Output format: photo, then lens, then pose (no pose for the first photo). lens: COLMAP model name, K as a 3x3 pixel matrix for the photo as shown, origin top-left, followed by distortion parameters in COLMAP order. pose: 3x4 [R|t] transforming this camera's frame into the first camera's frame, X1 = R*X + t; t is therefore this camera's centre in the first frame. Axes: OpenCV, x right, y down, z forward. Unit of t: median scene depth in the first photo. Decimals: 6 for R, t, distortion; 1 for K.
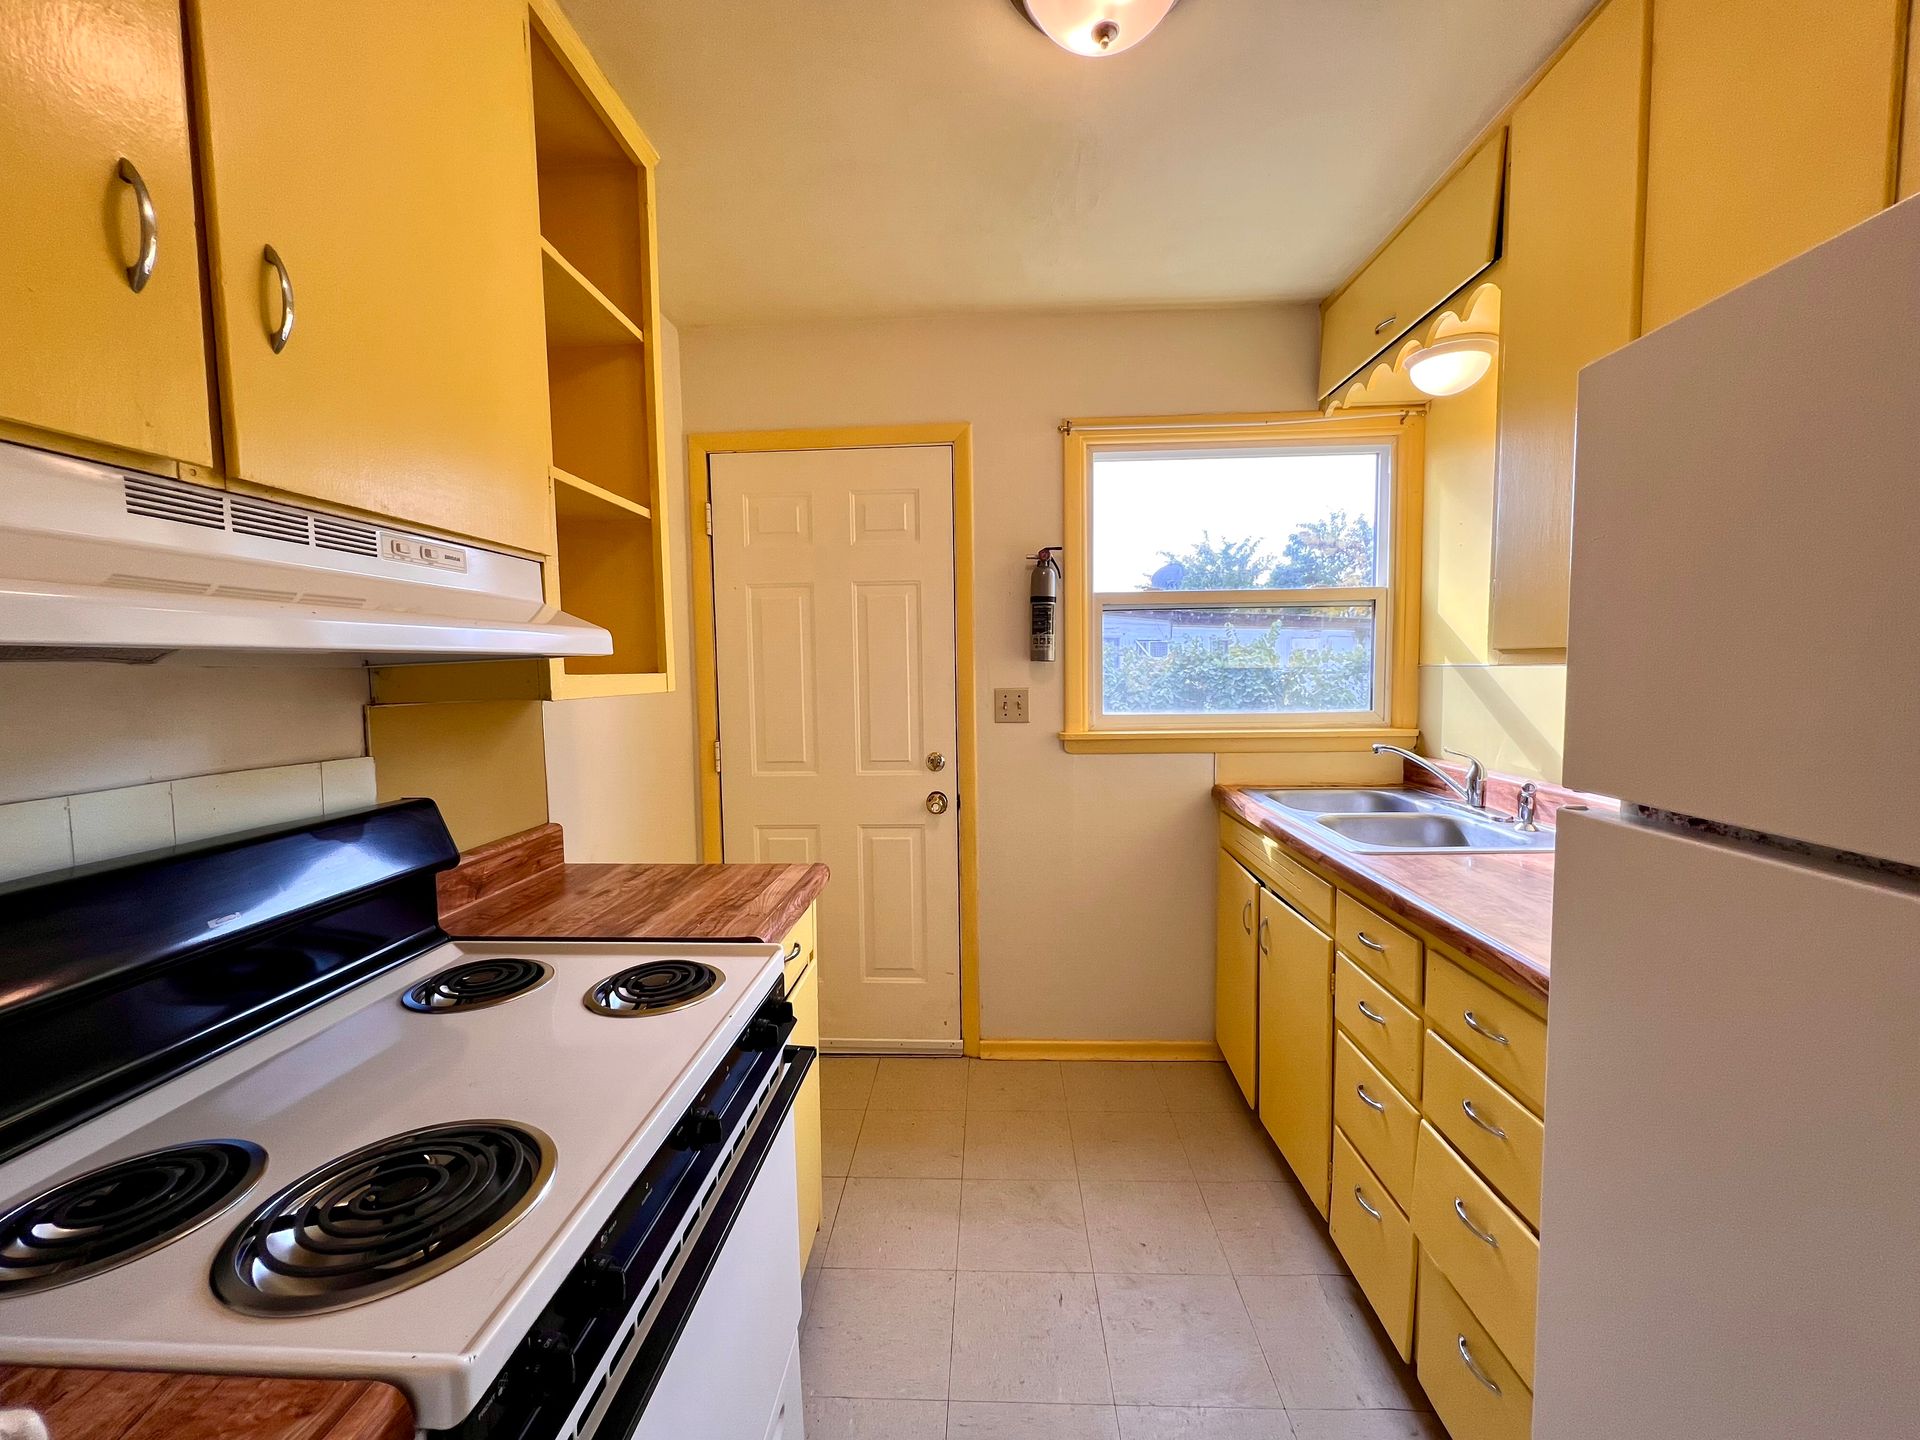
lens RADIAL K [[769.1, 0, 962.1], [0, 769.1, 716.2], [0, 0, 1]] dist [-0.001085, 0.000440]
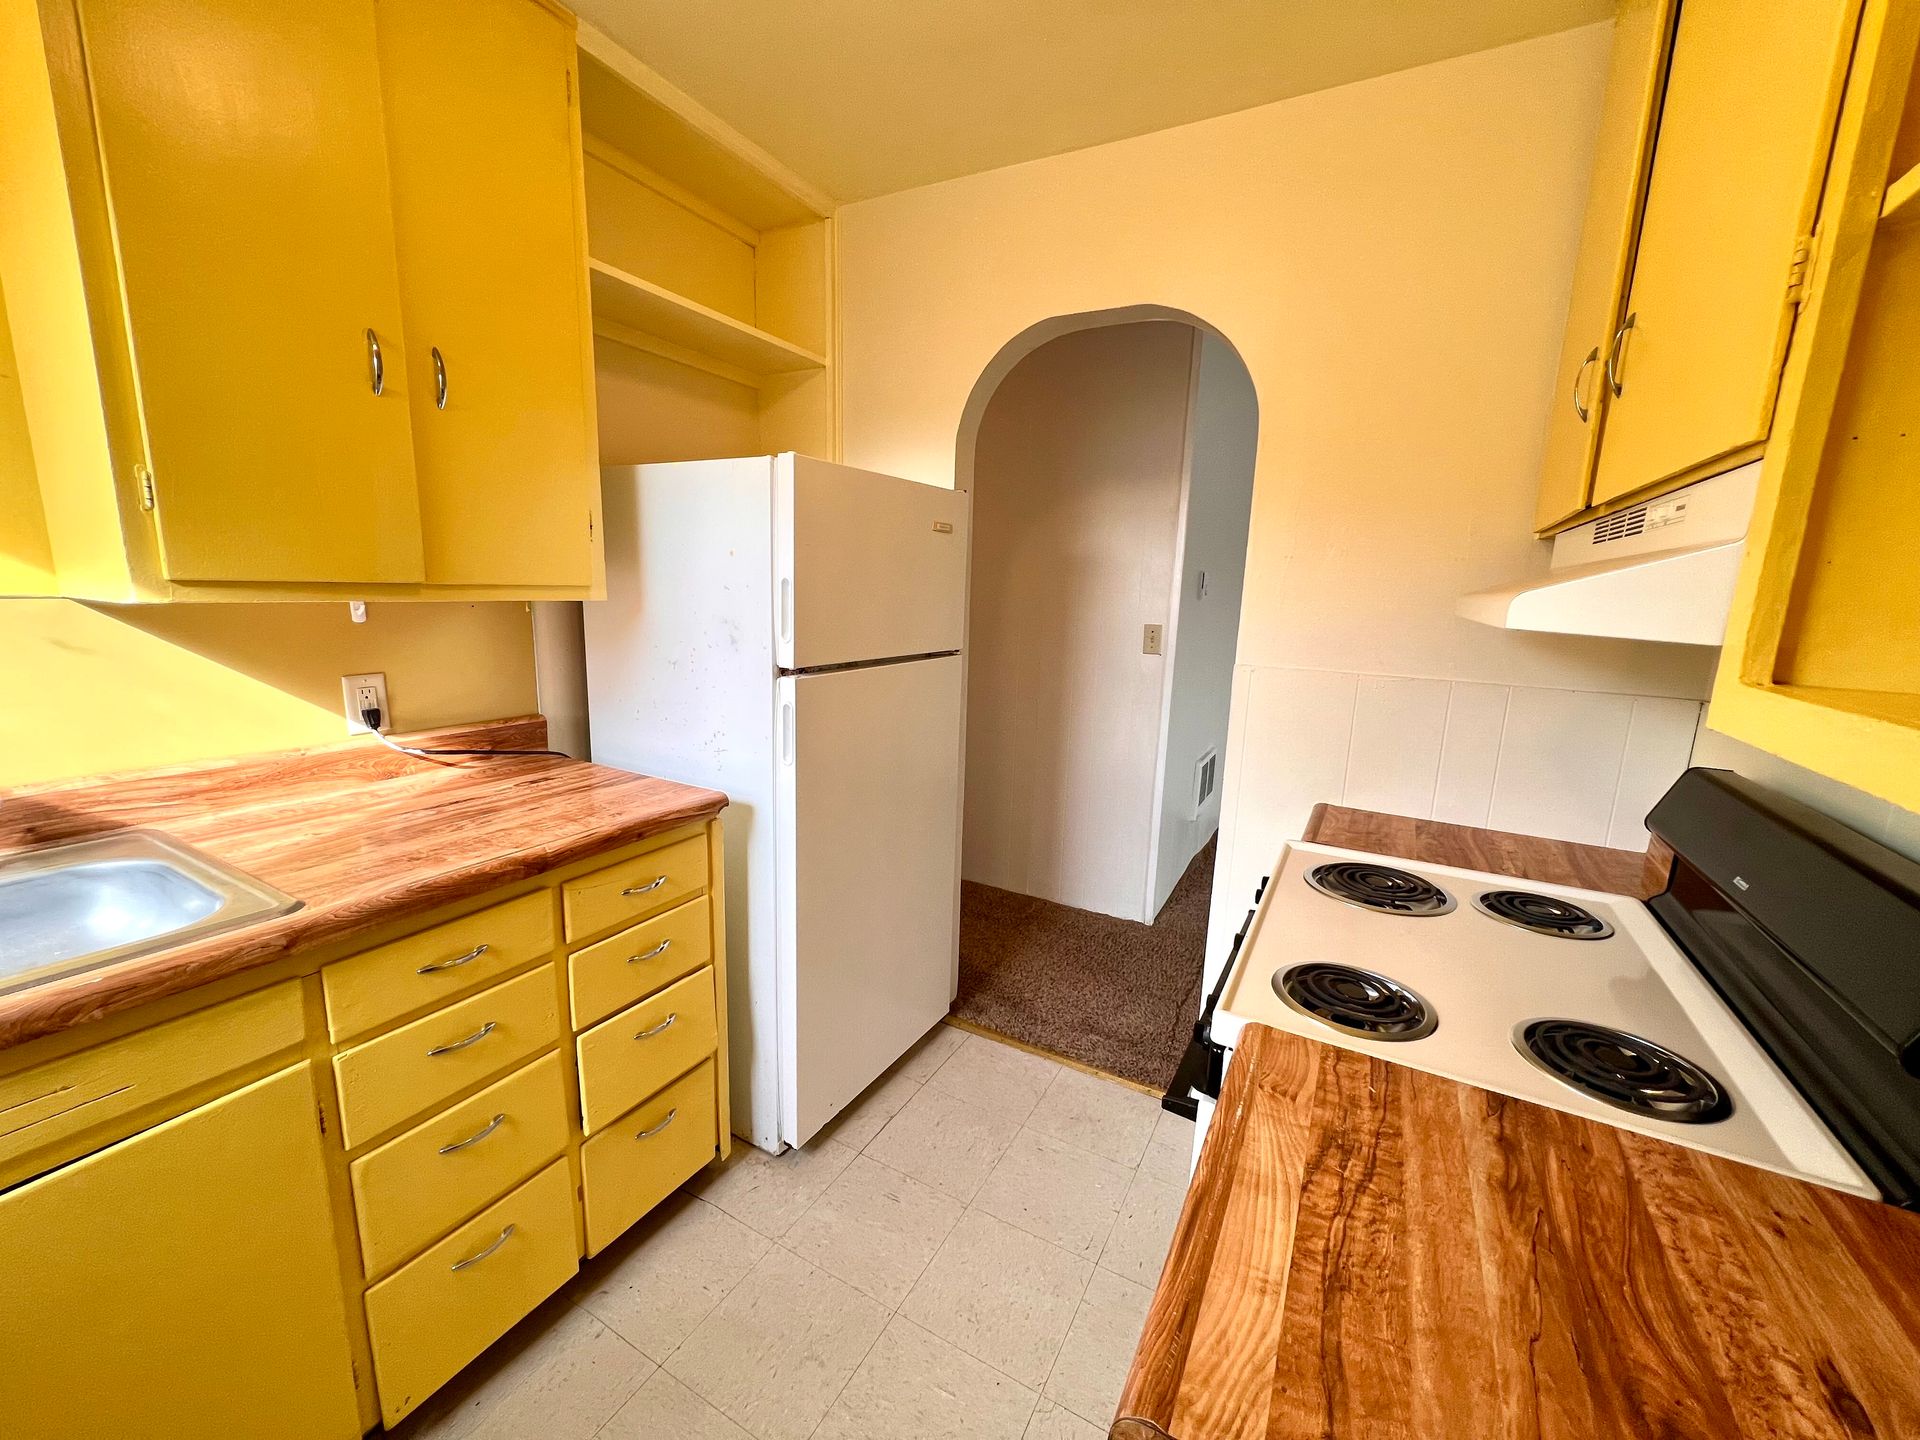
lens RADIAL K [[767.9, 0, 955.9], [0, 767.9, 724.3], [0, 0, 1]] dist [-0.002211, 0.000355]
pose [[-0.896560, -0.096330, 0.432321, -0.260361], [0.009362, 0.971724, 0.235935, -0.129473], [-0.442824, 0.215577, -0.870306, 1.456473]]
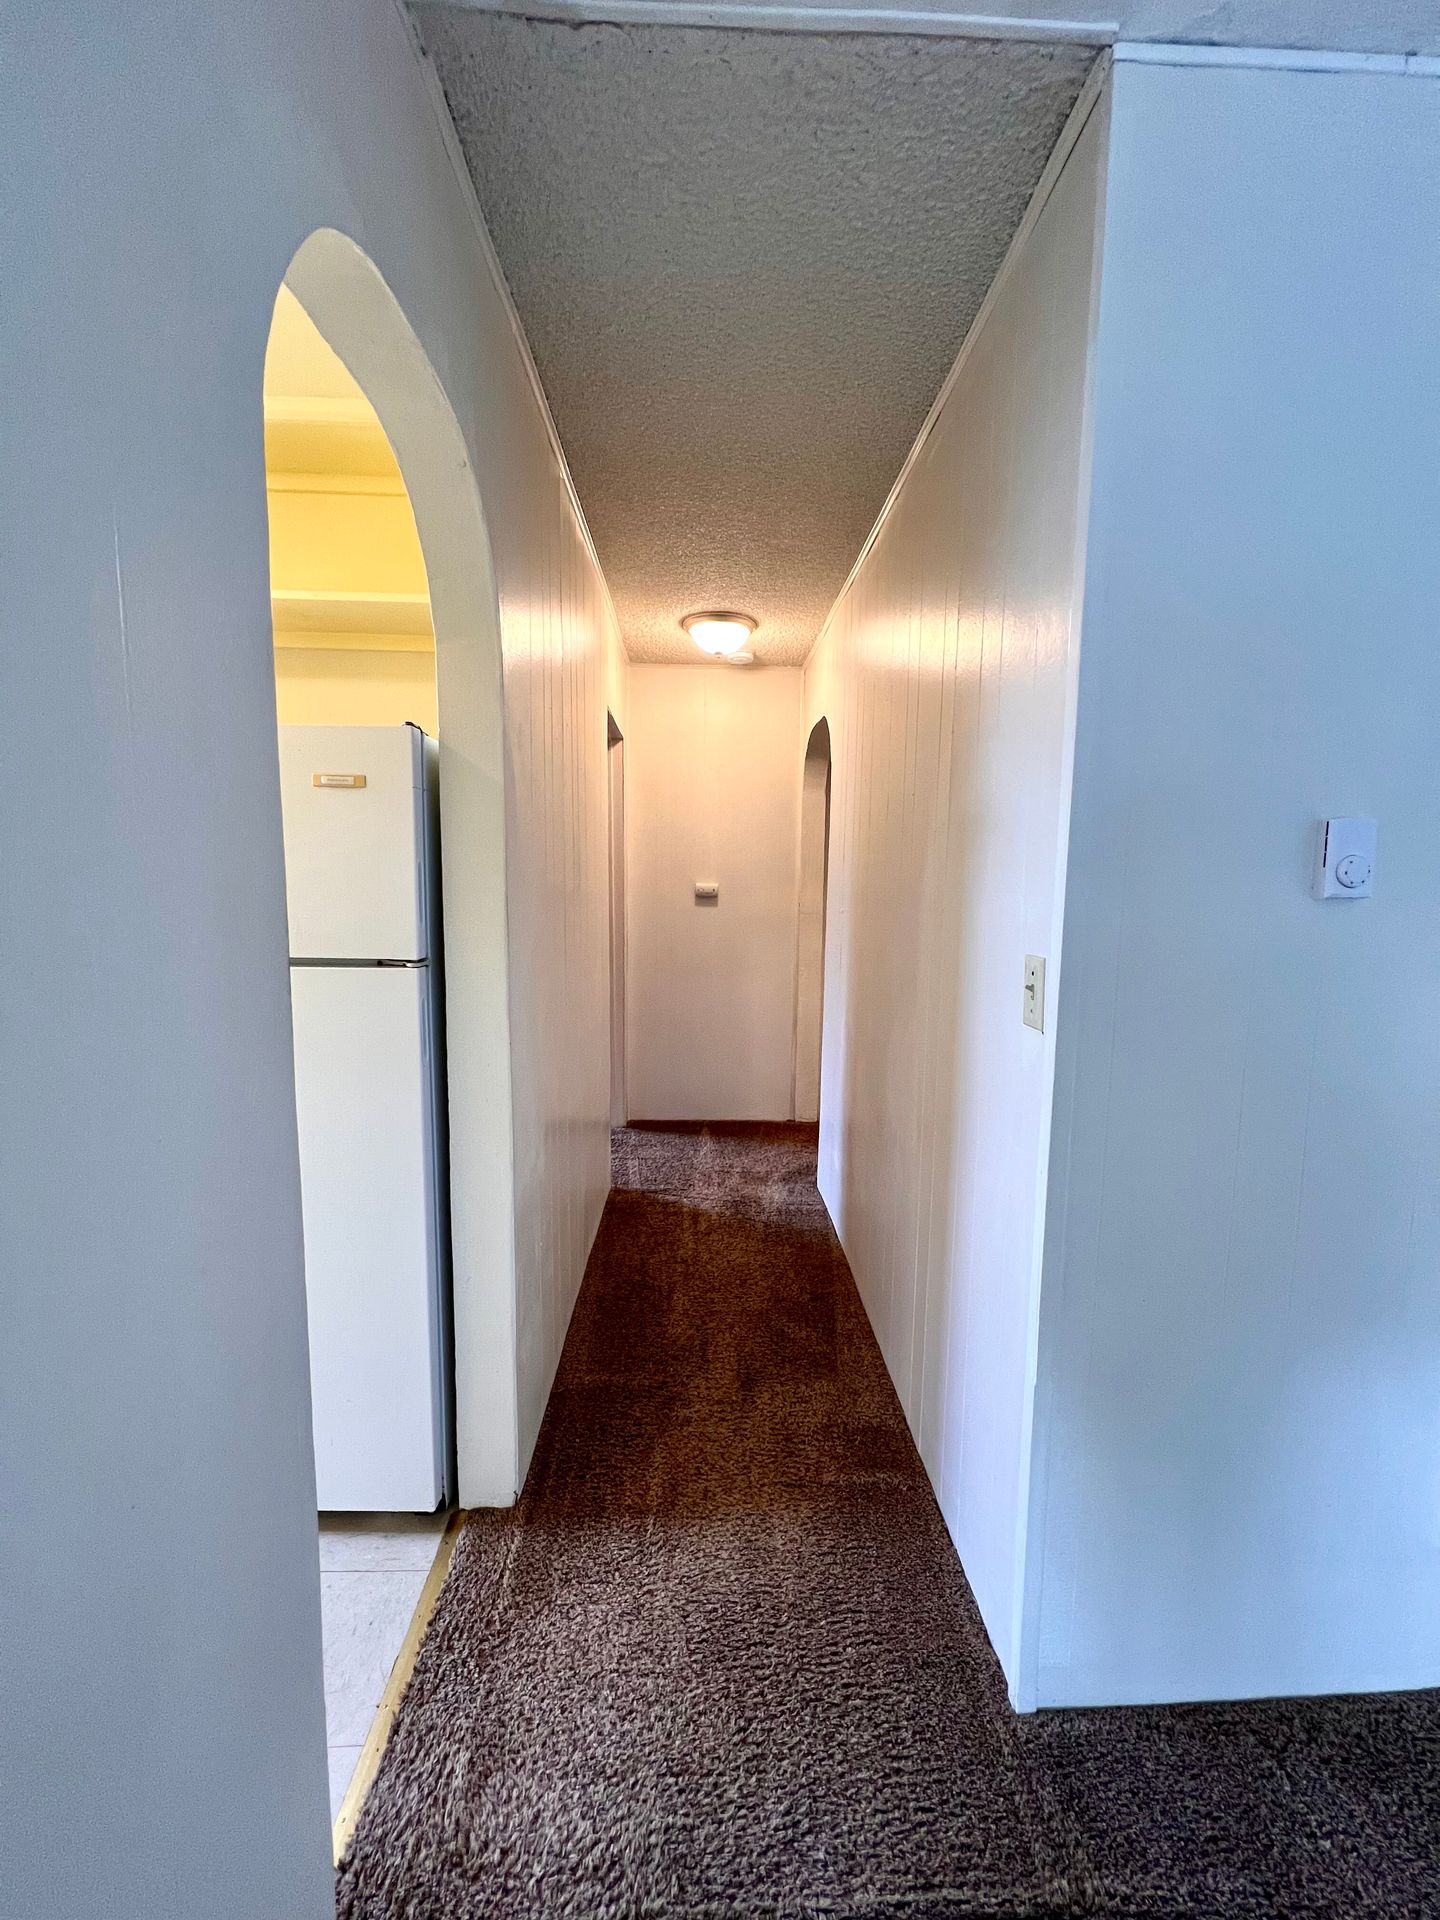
lens RADIAL K [[767.9, 0, 718.4], [0, 767.9, 954.7], [0, 0, 1]] dist [-0.002211, 0.000355]
pose [[-0.073283, -0.092609, 0.993002, -0.631321], [0.045047, 0.994356, 0.096060, 0.000903], [-0.996293, 0.051772, -0.068698, -0.235629]]
